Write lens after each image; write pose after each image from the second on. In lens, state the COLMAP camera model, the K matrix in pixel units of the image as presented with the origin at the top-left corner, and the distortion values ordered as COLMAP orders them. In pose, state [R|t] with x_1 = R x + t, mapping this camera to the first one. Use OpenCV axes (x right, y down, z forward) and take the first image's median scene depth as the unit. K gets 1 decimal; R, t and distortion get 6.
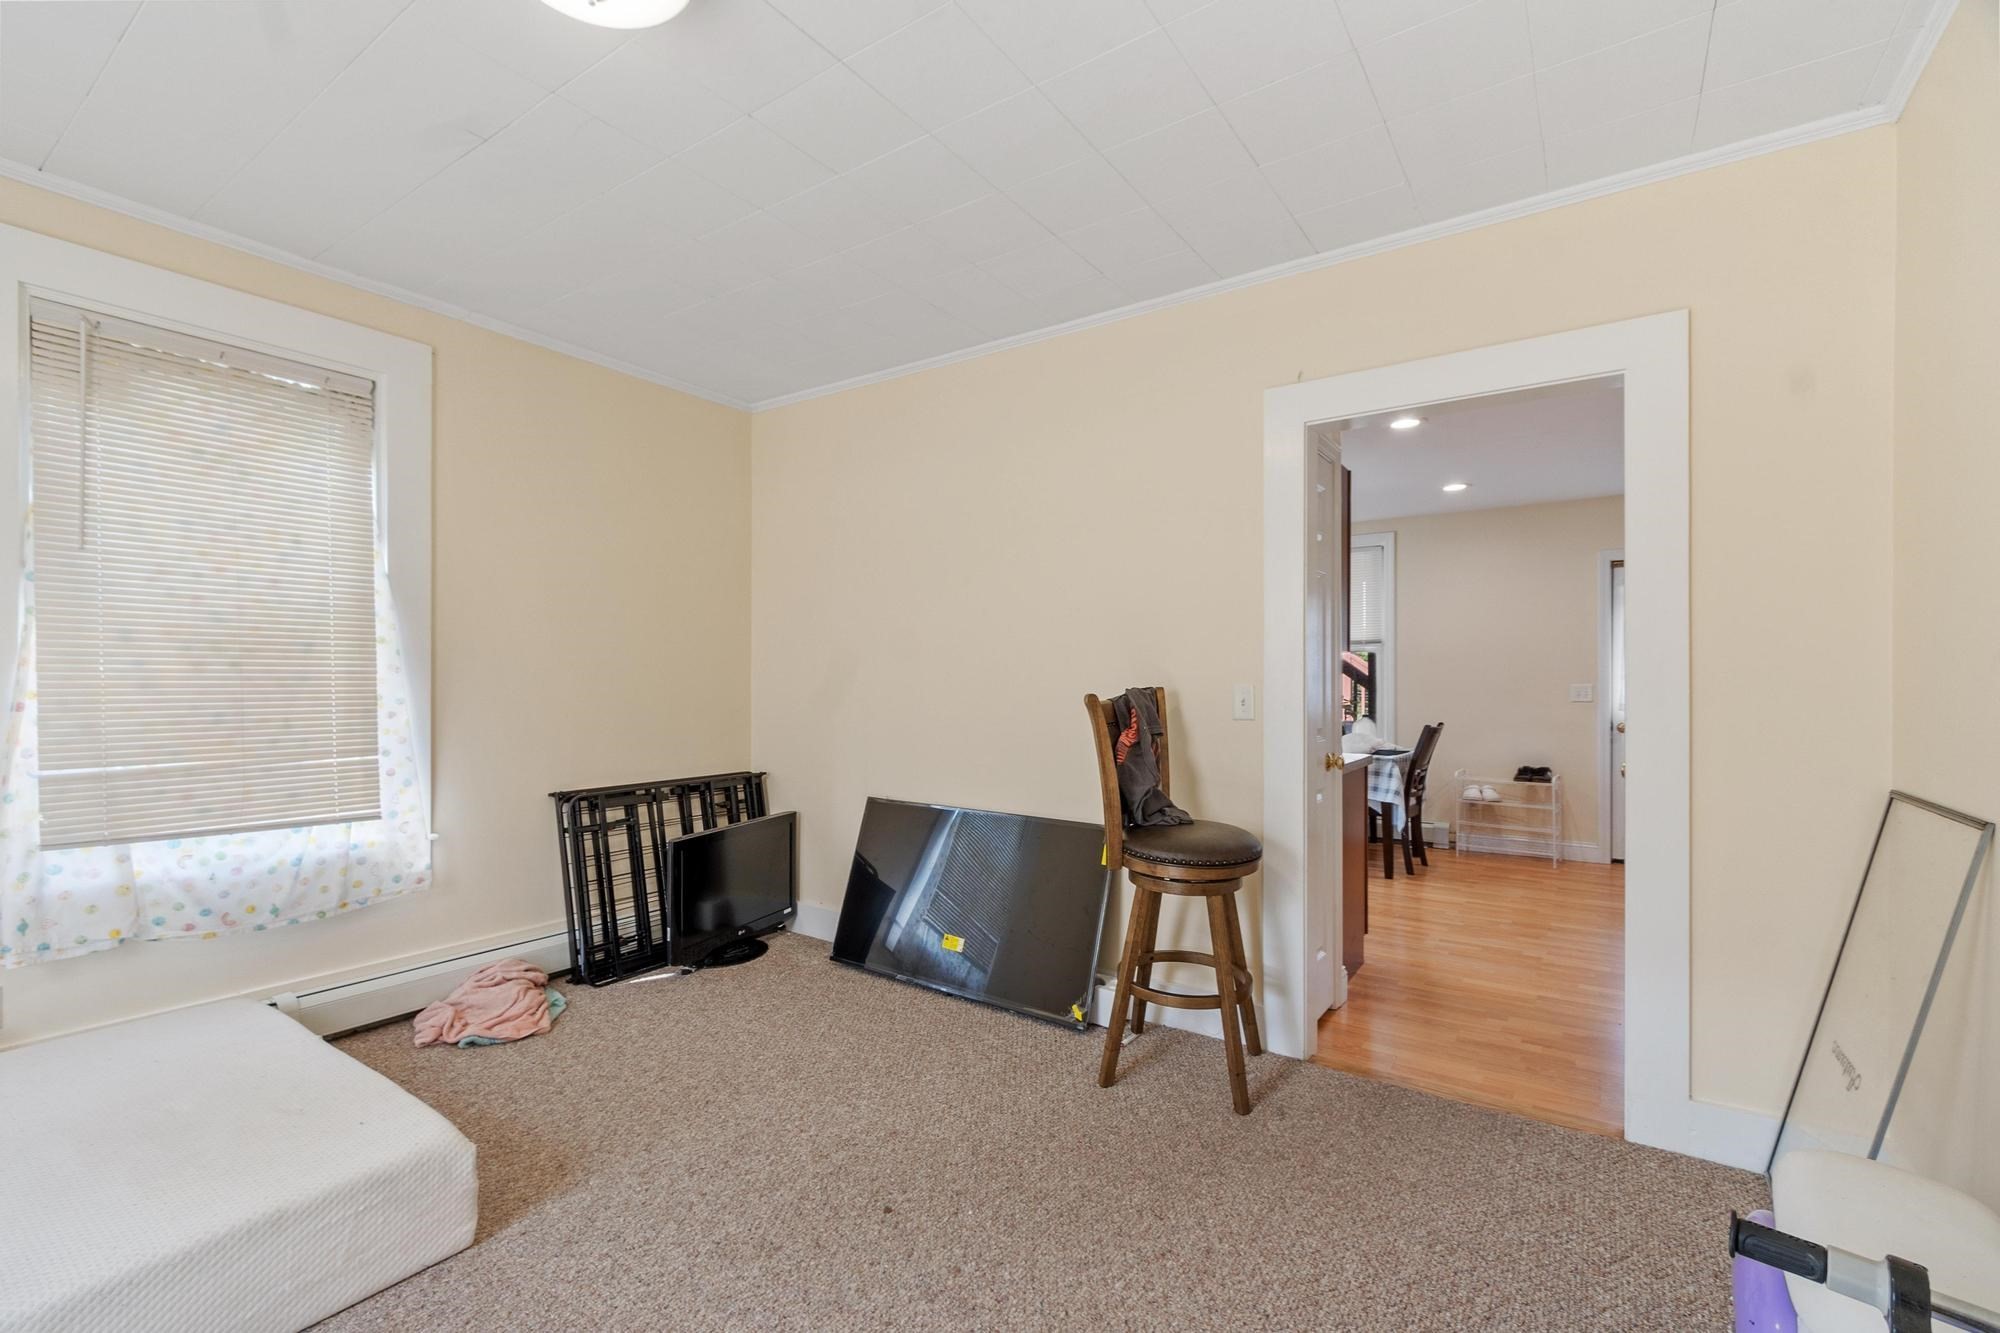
lens RADIAL K [[873.7, 0, 974.4], [0, 873.7, 692.7], [0, 0, 1]] dist [0.004237, -0.001191]
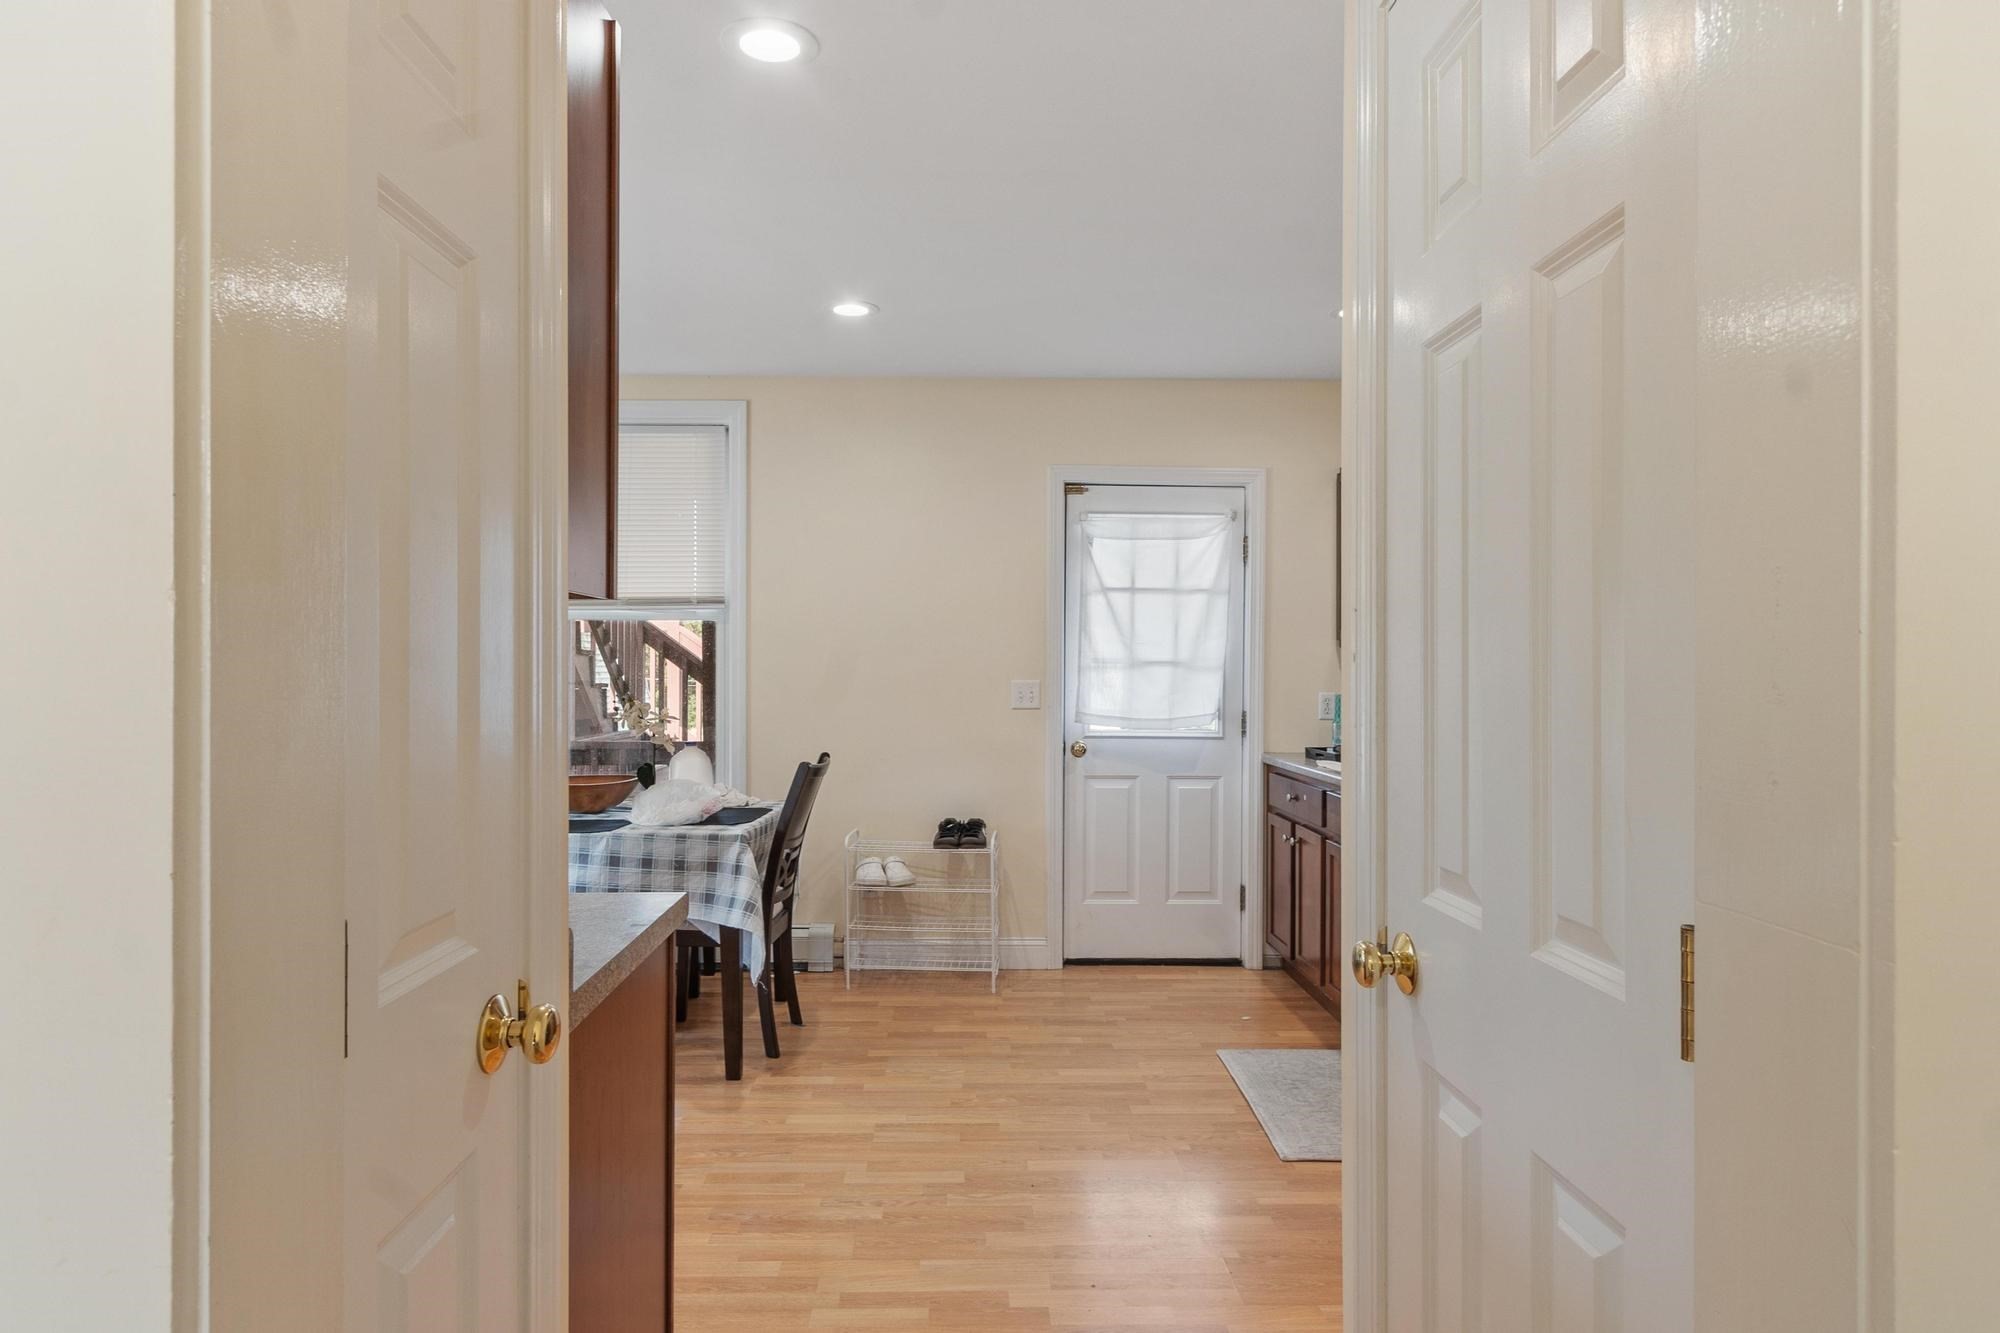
lens RADIAL K [[1174.0, 0, 970.6], [0, 1174.0, 679.6], [0, 0, 1]] dist [0.002818, -0.000168]
pose [[0.803097, -0.003538, 0.595838, 0.176413], [-0.004927, 0.999909, 0.012578, -0.020595], [-0.595829, -0.013037, 0.803006, 0.369072]]
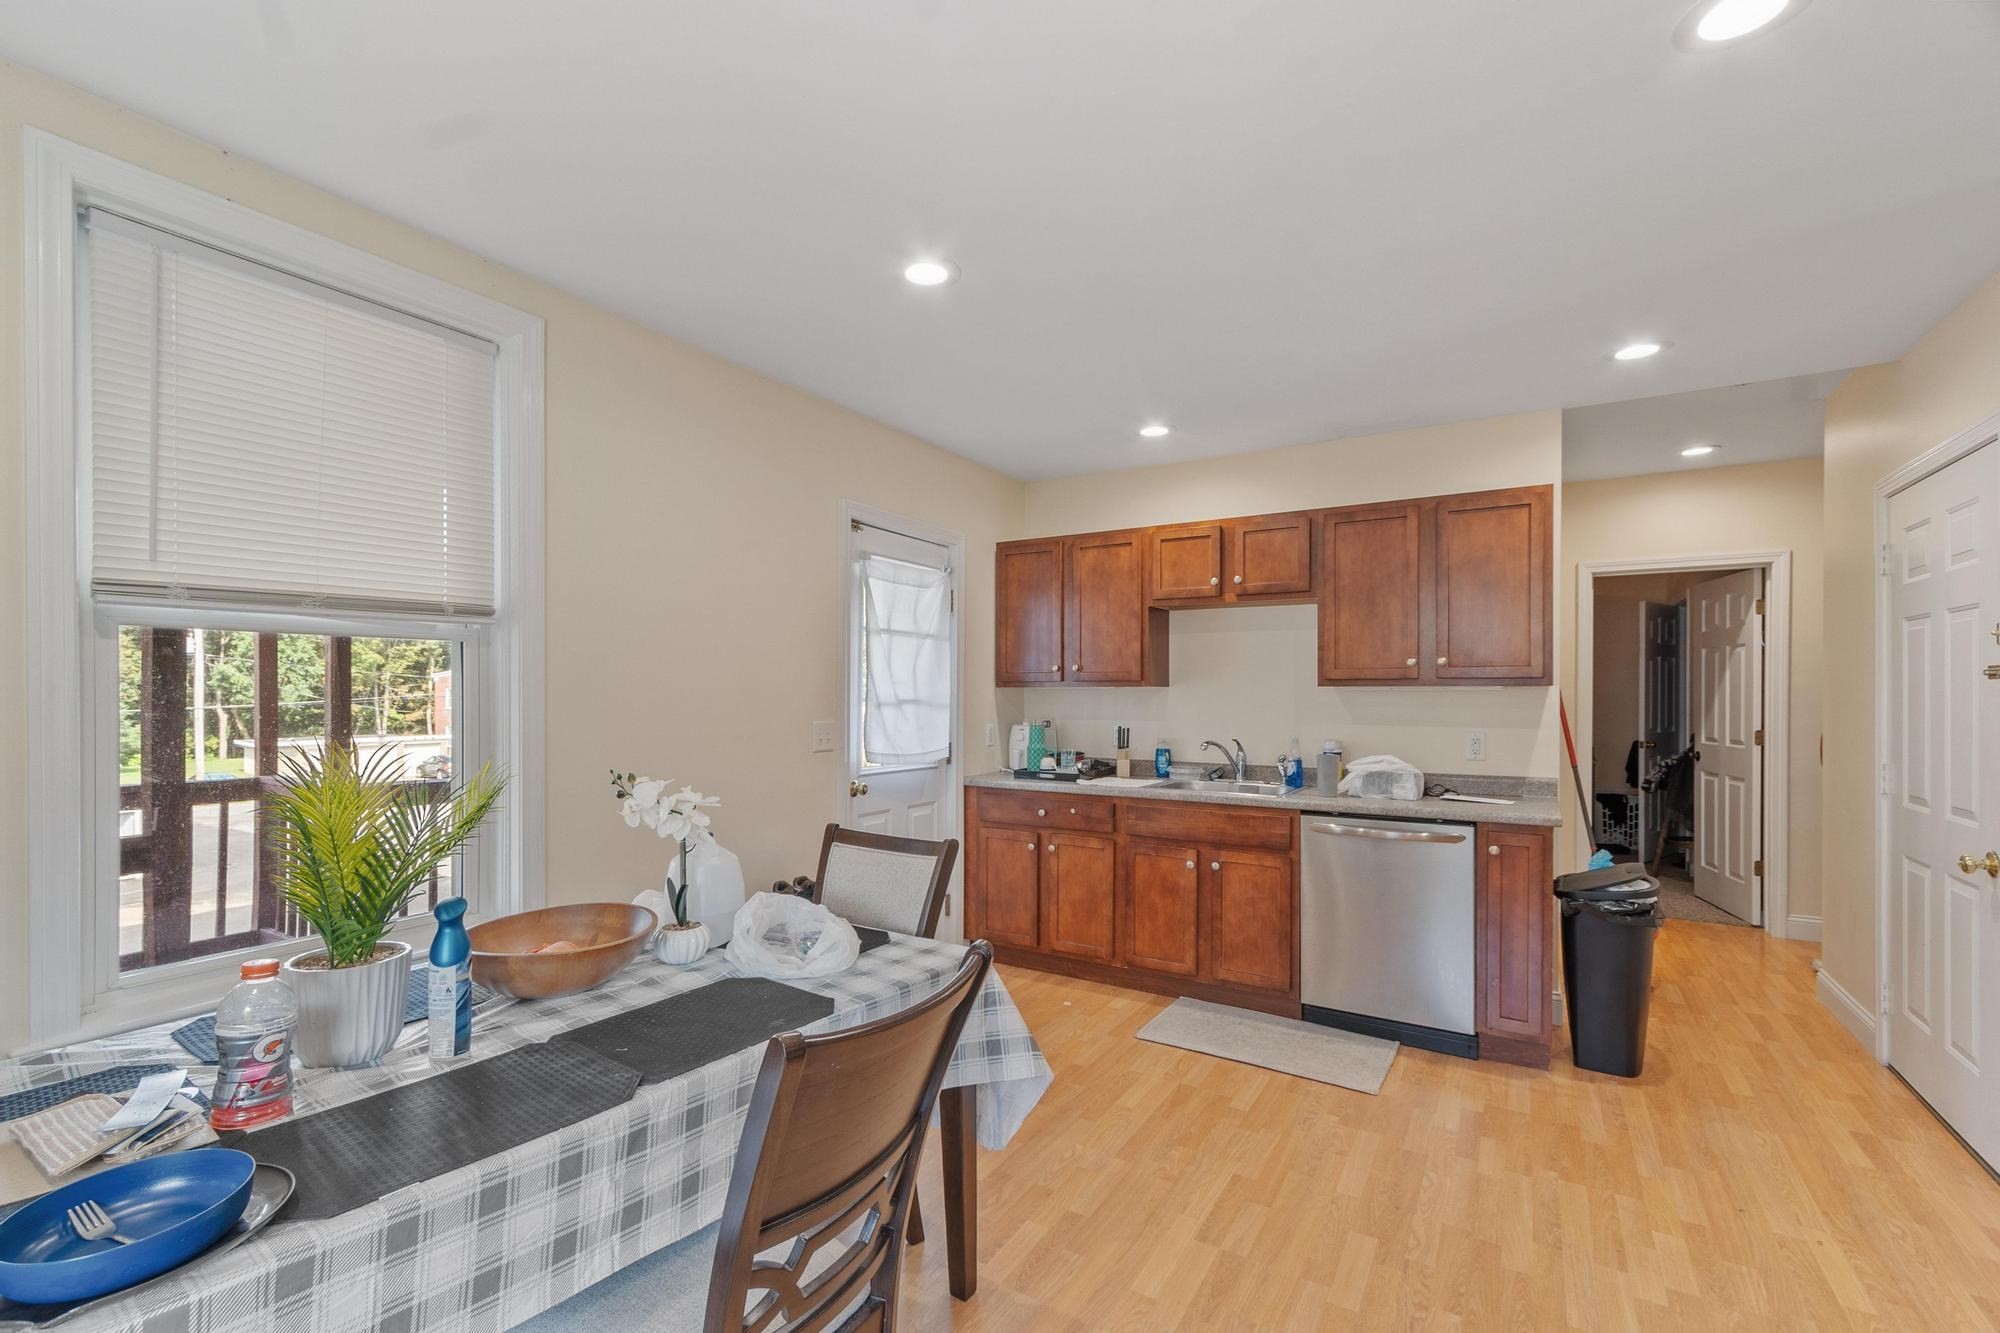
lens RADIAL K [[873.7, 0, 971.5], [0, 873.7, 697.0], [0, 0, 1]] dist [0.004237, -0.001191]
pose [[-0.057202, -0.005203, 0.998349, 0.114622], [-0.006703, 0.999966, 0.004827, -0.029331], [-0.998340, -0.006415, -0.057235, 0.951201]]
